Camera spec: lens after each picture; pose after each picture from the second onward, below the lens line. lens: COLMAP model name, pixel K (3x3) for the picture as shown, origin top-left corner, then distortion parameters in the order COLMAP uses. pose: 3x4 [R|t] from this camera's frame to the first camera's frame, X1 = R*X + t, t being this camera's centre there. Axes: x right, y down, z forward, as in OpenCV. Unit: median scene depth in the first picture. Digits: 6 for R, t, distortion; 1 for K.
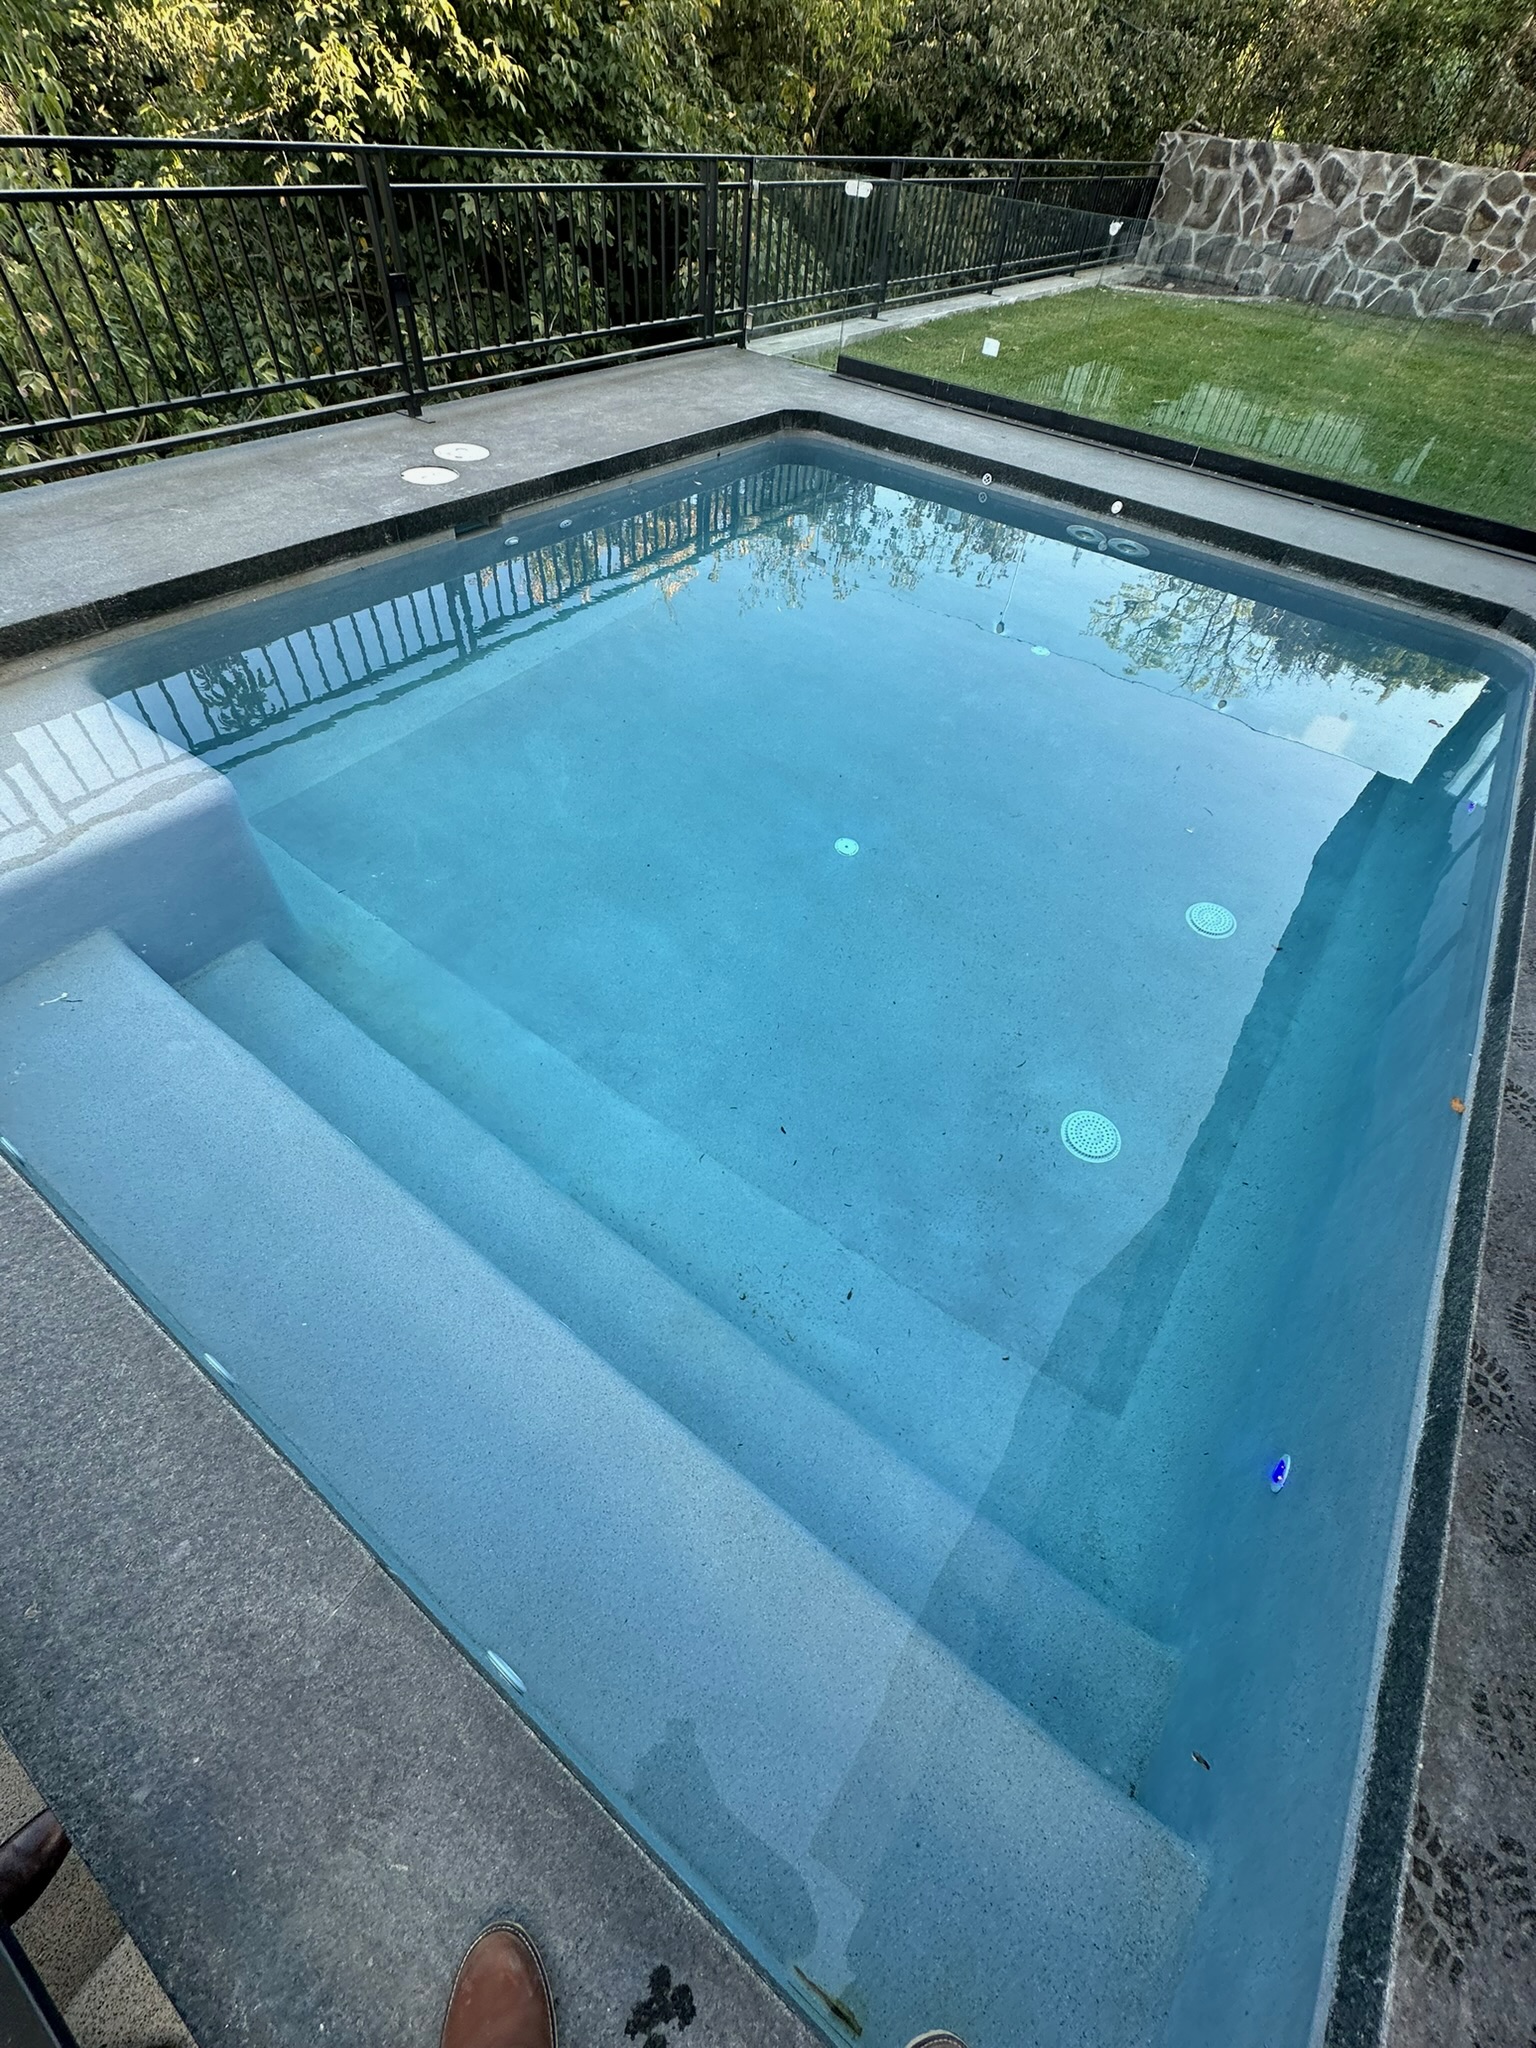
lens RADIAL K [[805.9, 0, 766.5], [0, 805.9, 1030.7], [0, 0, 1]] dist [-0.001392, -0.000027]
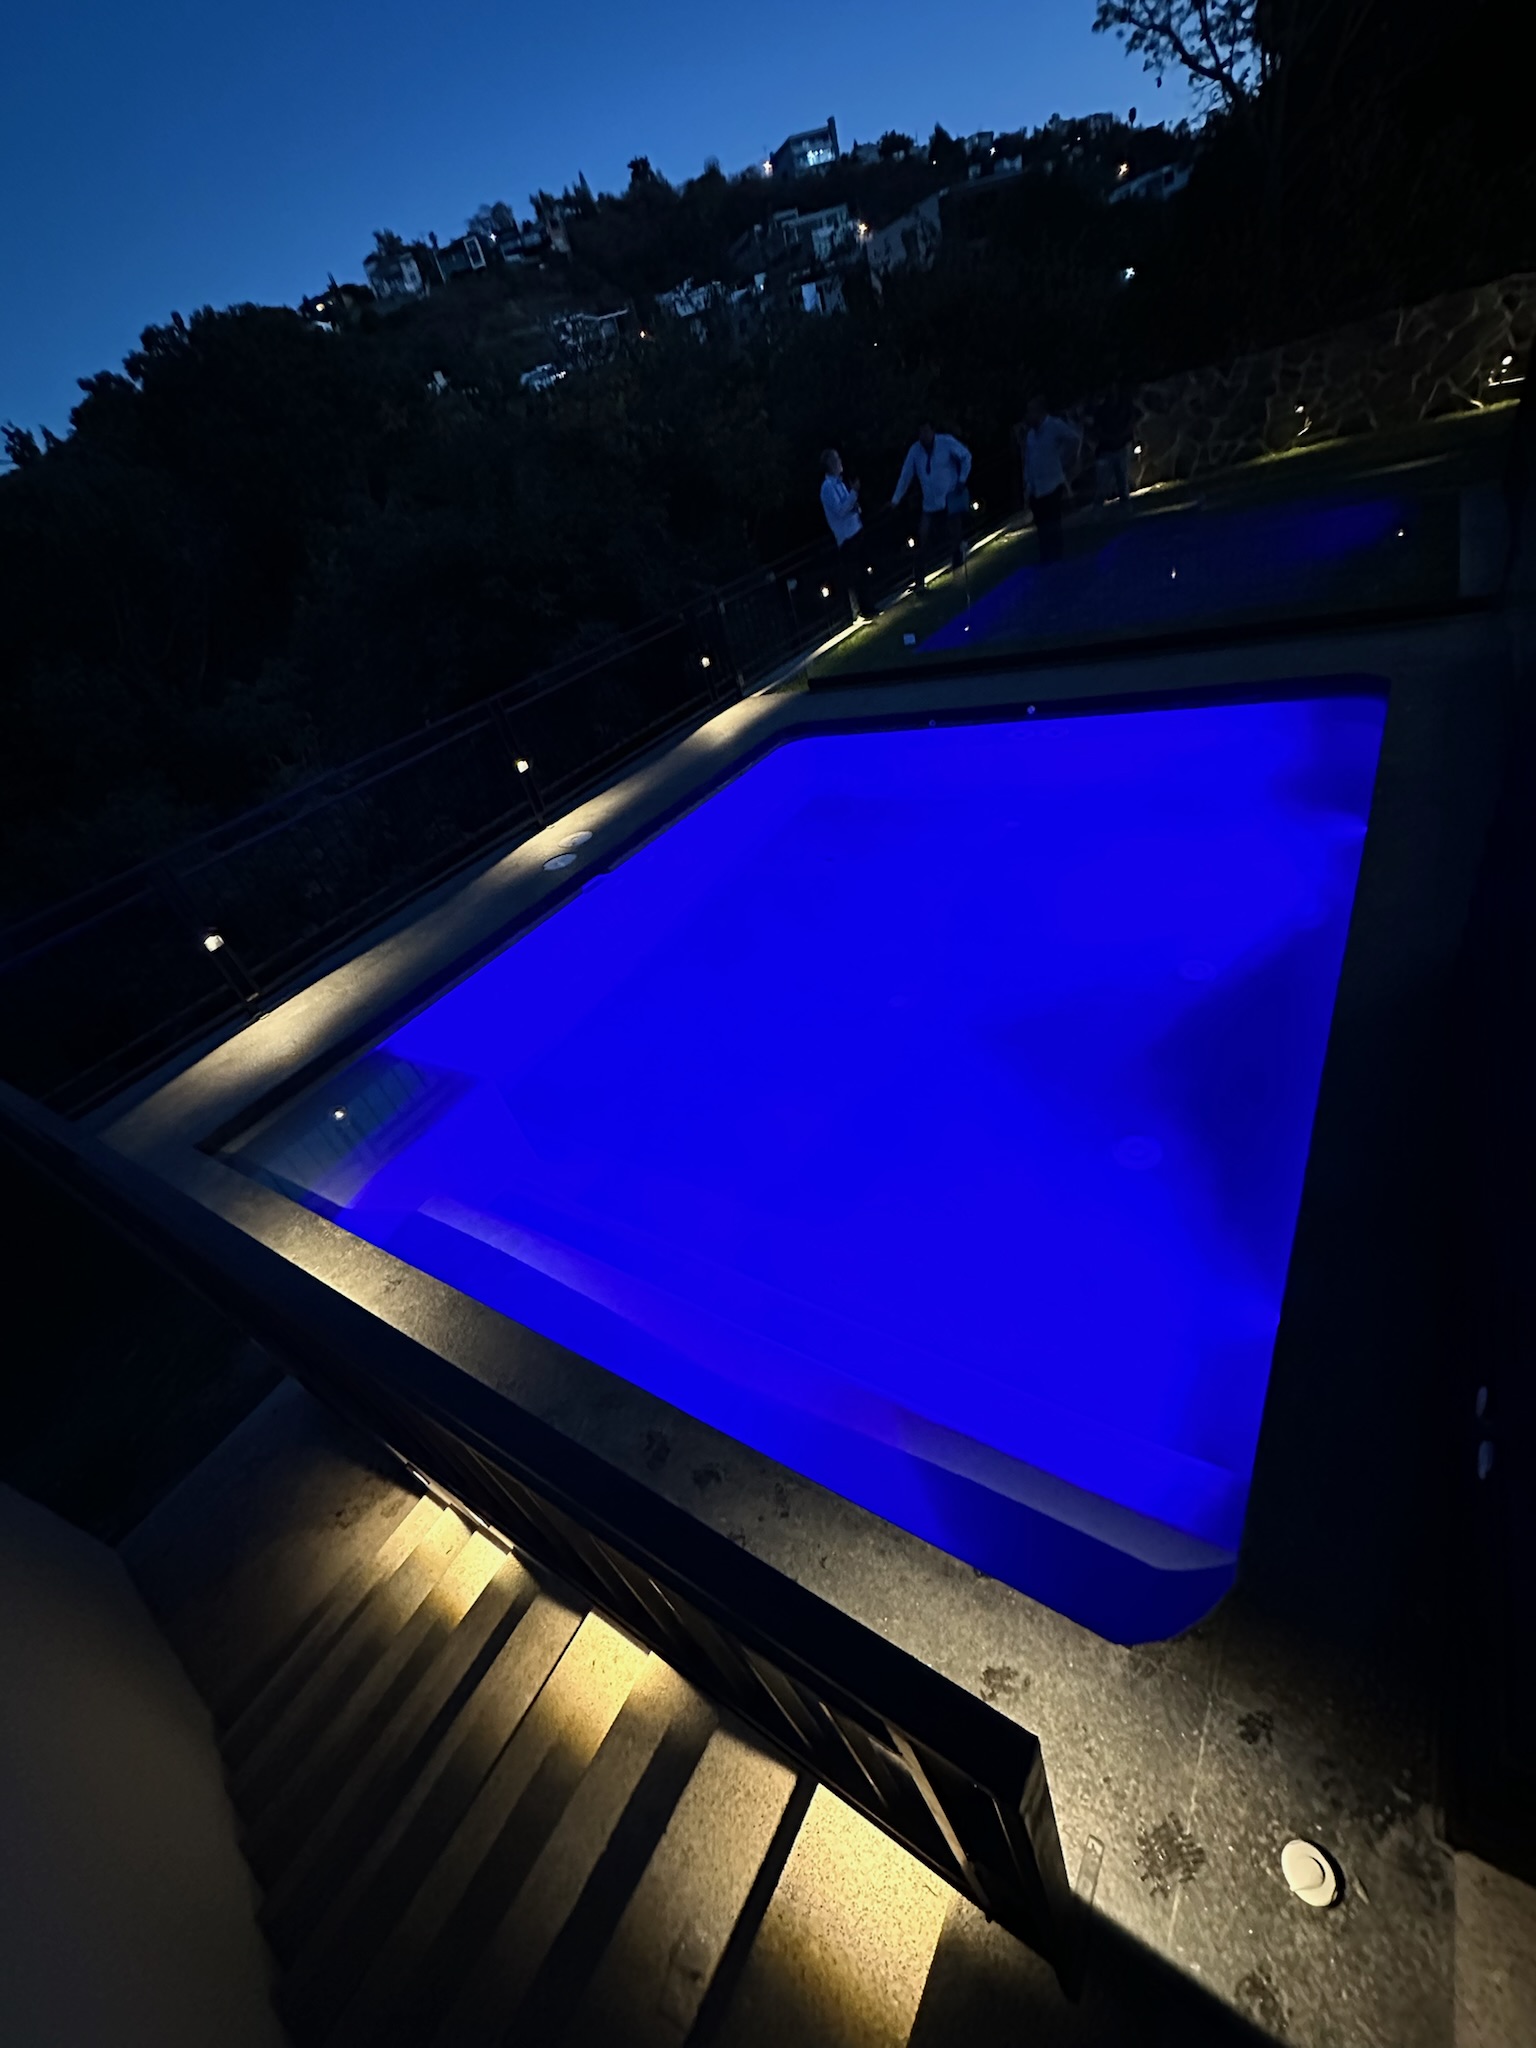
lens RADIAL K [[805.9, 0, 769.7], [0, 805.9, 1025.2], [0, 0, 1]] dist [-0.001392, -0.000027]
pose [[0.943616, -0.300115, -0.139712, 0.029037], [0.252598, 0.925536, -0.282094, 0.050316], [0.213969, 0.230898, 0.949159, -0.118136]]
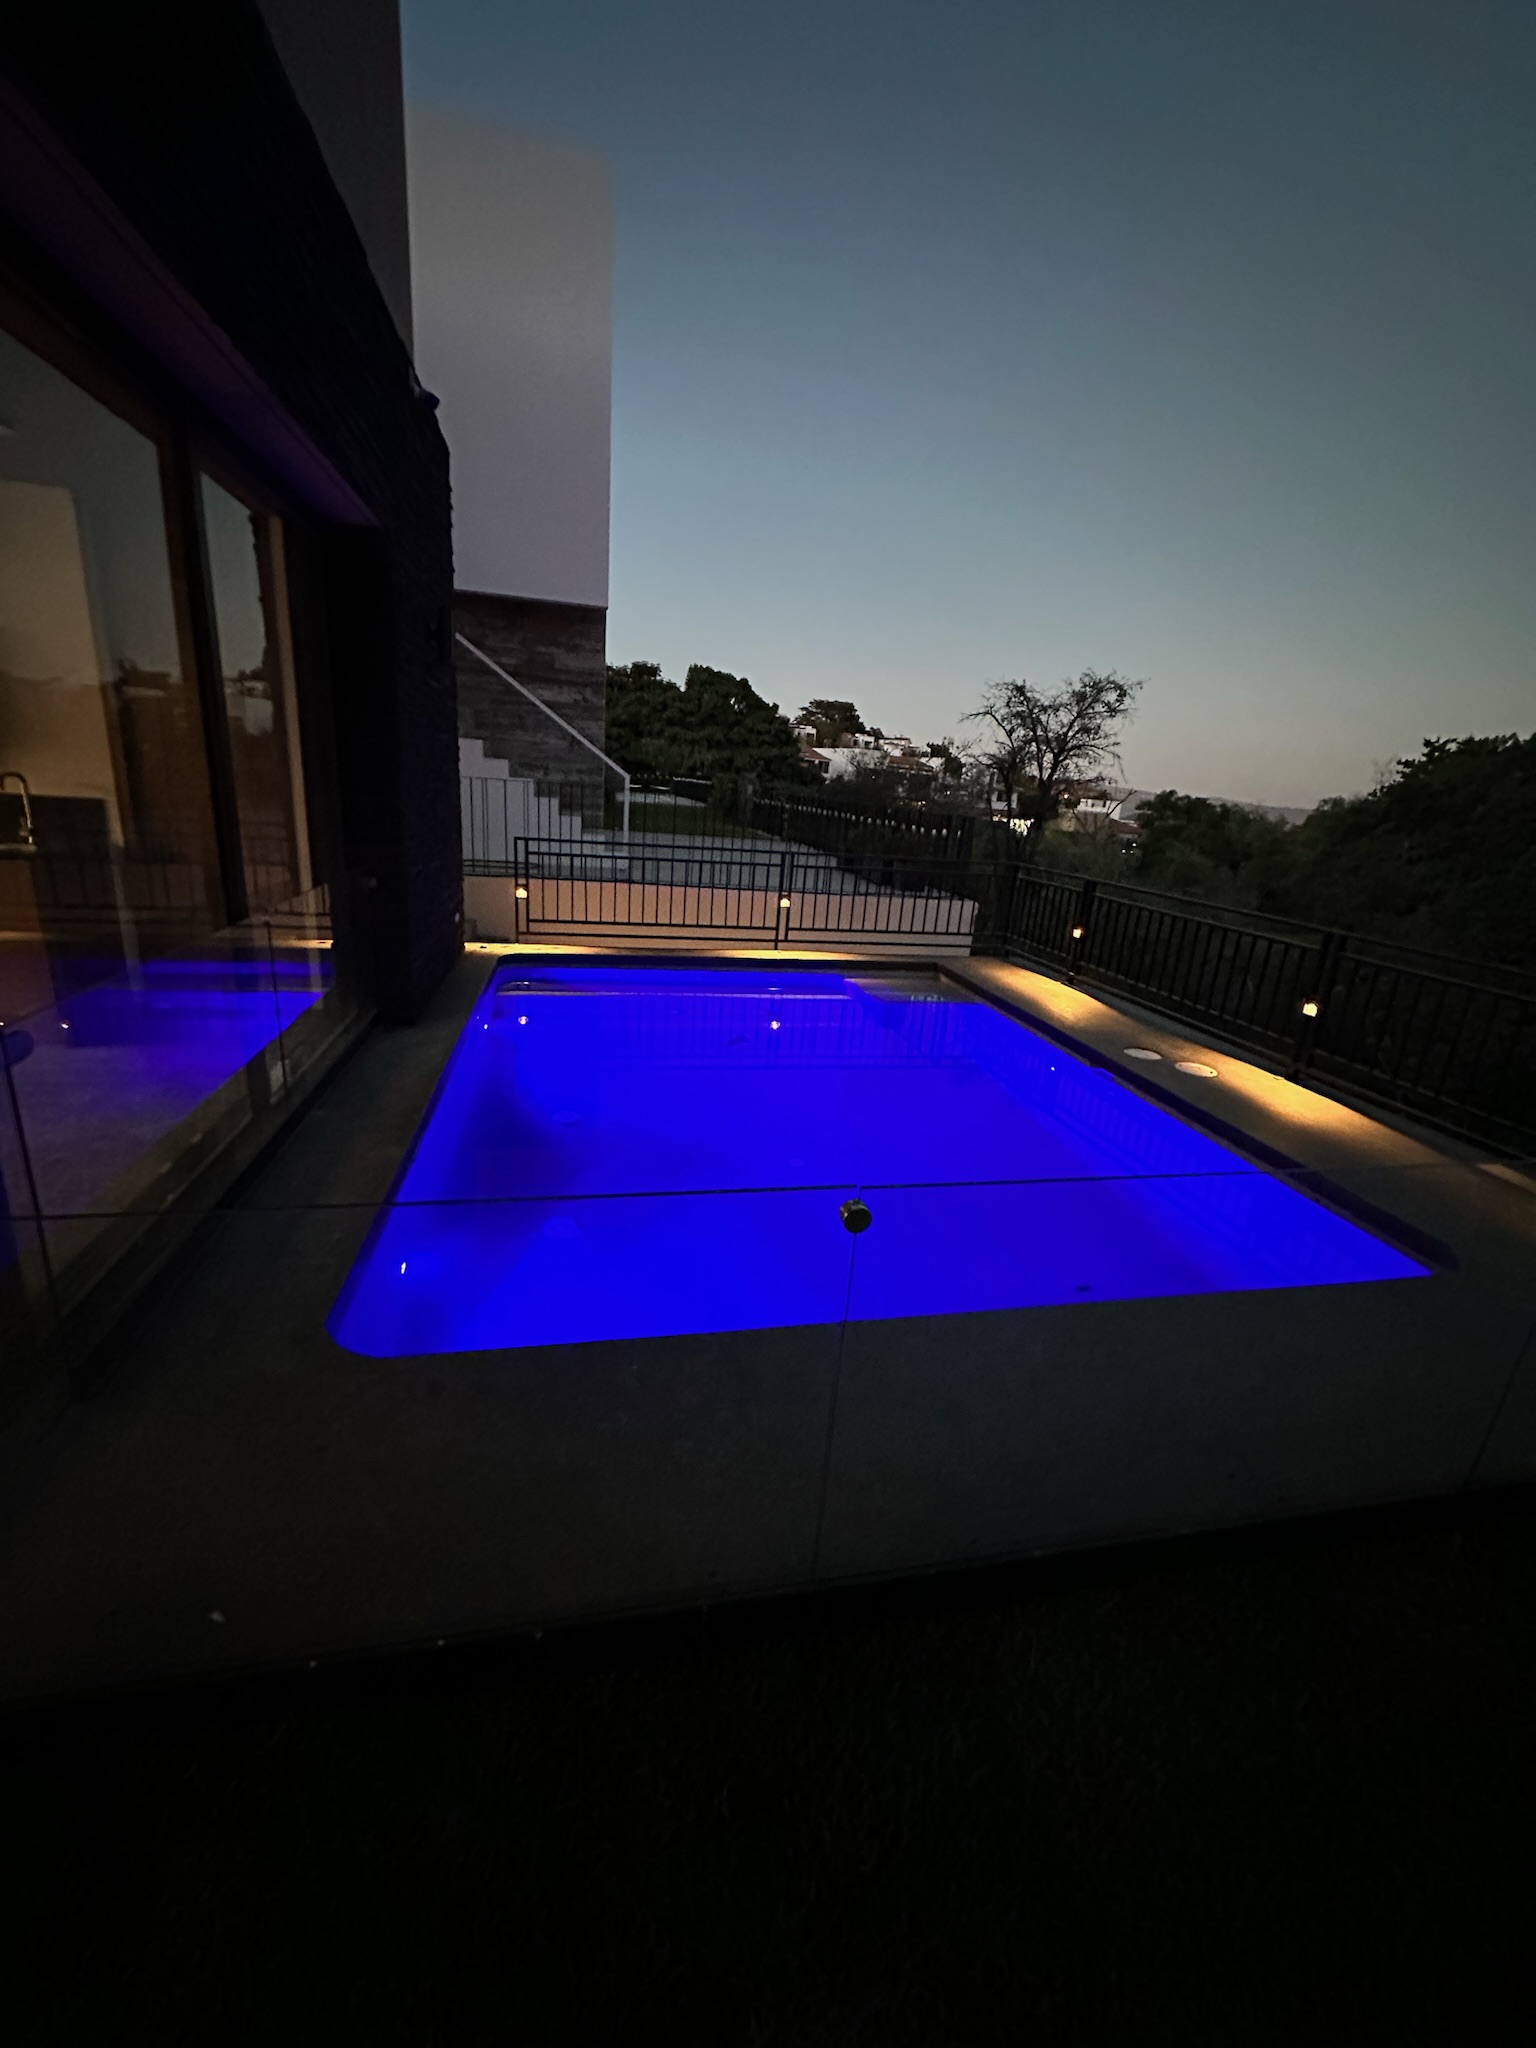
lens RADIAL K [[805.9, 0, 774.4], [0, 805.9, 1021.4], [0, 0, 1]] dist [-0.001392, -0.000027]
pose [[-0.669908, 0.079120, -0.738216, 0.520946], [-0.640732, 0.440710, 0.628679, -0.556800], [0.375080, 0.894156, -0.244541, 0.484054]]
